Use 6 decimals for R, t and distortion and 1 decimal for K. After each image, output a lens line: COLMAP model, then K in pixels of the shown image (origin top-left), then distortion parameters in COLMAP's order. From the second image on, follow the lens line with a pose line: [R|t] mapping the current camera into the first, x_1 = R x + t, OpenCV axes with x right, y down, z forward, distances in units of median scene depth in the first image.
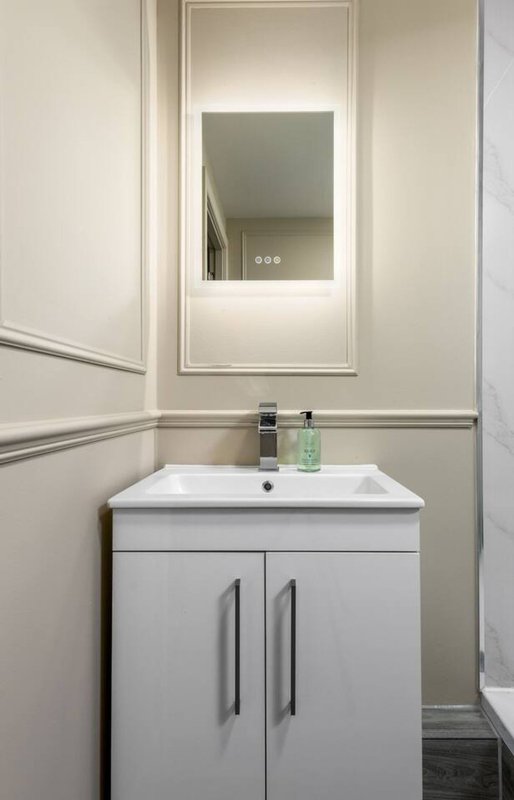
lens RADIAL K [[417.7, 0, 257.0], [0, 417.7, 400.0], [0, 0, 1]] dist [0.017125, -0.000492]
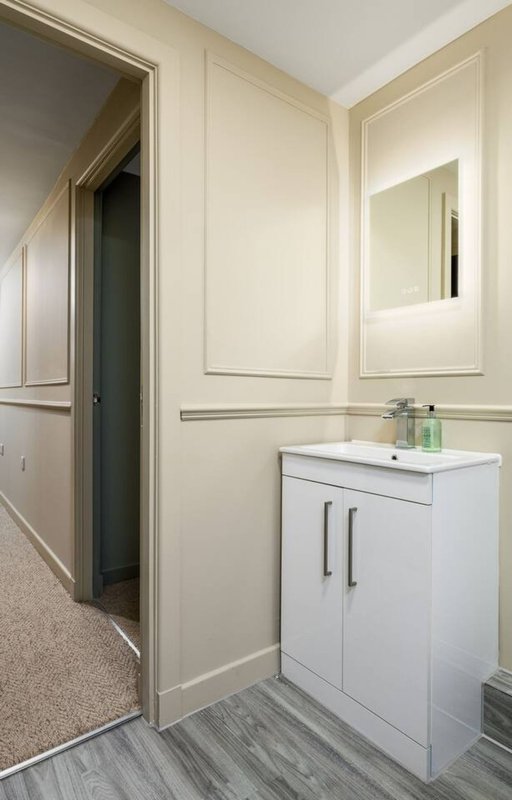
lens RADIAL K [[417.7, 0, 256.0], [0, 417.7, 400.0], [0, 0, 1]] dist [0.017125, -0.000492]
pose [[0.642435, 0.008989, -0.766287, 0.726686], [-0.001198, 0.999942, 0.010725, -0.001451], [0.766339, -0.005973, 0.642408, -0.223610]]
